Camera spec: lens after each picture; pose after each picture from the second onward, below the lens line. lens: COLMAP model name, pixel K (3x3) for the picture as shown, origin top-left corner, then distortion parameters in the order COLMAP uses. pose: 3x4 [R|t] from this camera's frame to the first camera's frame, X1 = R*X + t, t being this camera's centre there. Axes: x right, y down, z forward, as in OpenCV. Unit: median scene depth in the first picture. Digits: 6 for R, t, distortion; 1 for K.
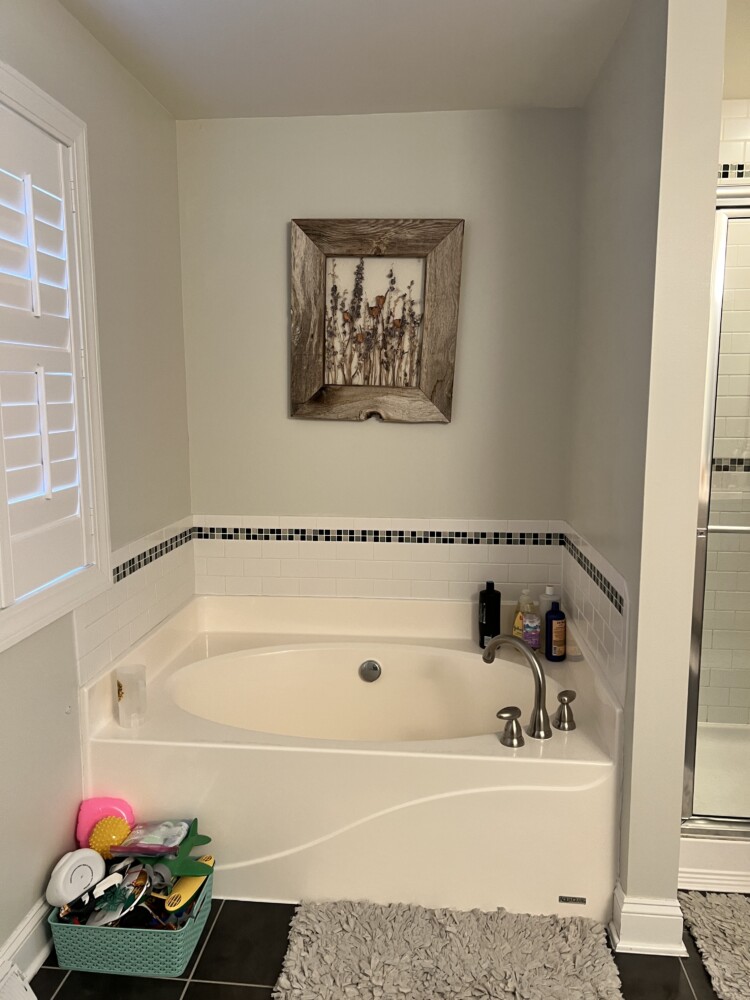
lens RADIAL K [[744.6, 0, 373.2], [0, 744.6, 486.8], [0, 0, 1]] dist [0.060815, -0.066213]
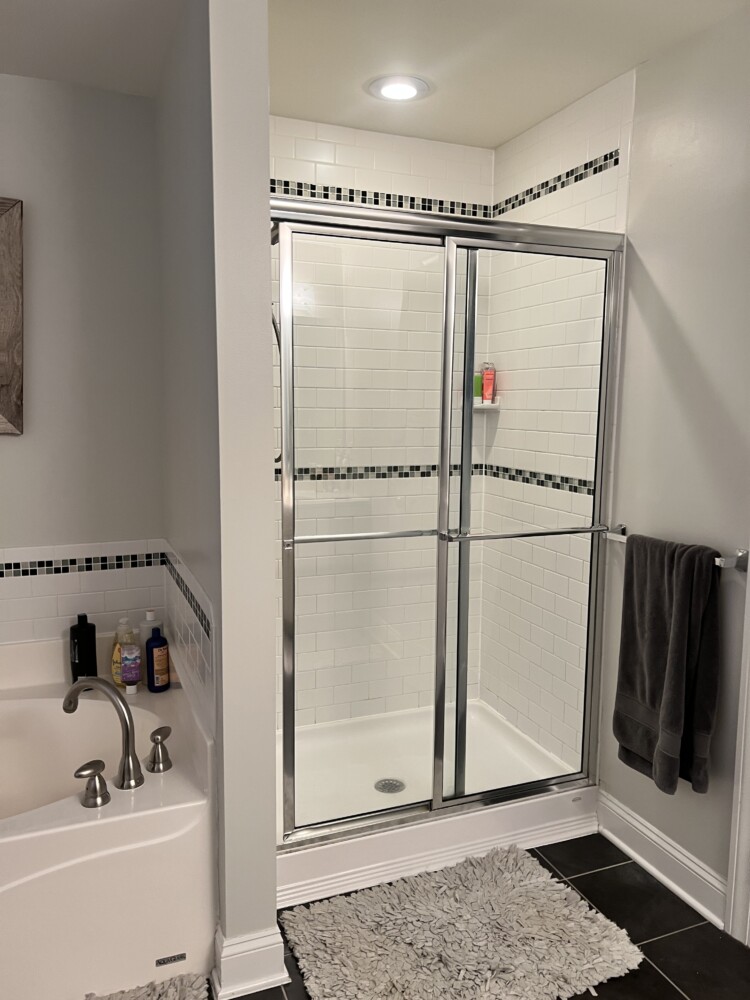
lens RADIAL K [[744.6, 0, 373.2], [0, 744.6, 486.8], [0, 0, 1]] dist [0.060815, -0.066213]
pose [[0.888559, -0.042866, 0.456756, 0.082063], [0.048610, 0.998817, -0.000826, -0.008118], [-0.456181, 0.022937, 0.889592, 0.060840]]
